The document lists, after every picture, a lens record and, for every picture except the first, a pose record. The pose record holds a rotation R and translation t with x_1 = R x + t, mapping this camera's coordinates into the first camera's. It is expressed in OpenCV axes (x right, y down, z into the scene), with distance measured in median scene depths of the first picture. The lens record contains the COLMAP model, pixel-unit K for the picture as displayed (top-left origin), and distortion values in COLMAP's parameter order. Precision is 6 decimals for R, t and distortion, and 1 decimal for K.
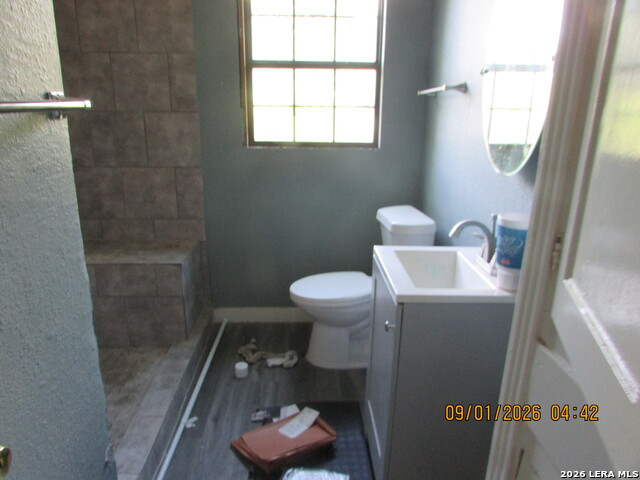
lens RADIAL K [[460.7, 0, 319.5], [0, 460.7, 240.5], [0, 0, 1]] dist [-0.027688, 0.023373]
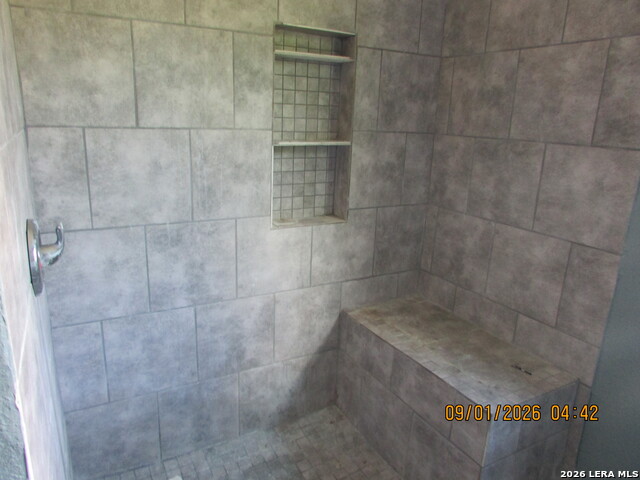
lens RADIAL K [[460.7, 0, 320.4], [0, 460.7, 242.1], [0, 0, 1]] dist [-0.027688, 0.023373]
pose [[0.459771, 0.241503, -0.854568, 0.025069], [-0.282457, 0.952106, 0.117101, -0.142058], [0.841920, 0.187539, 0.505965, 0.466832]]
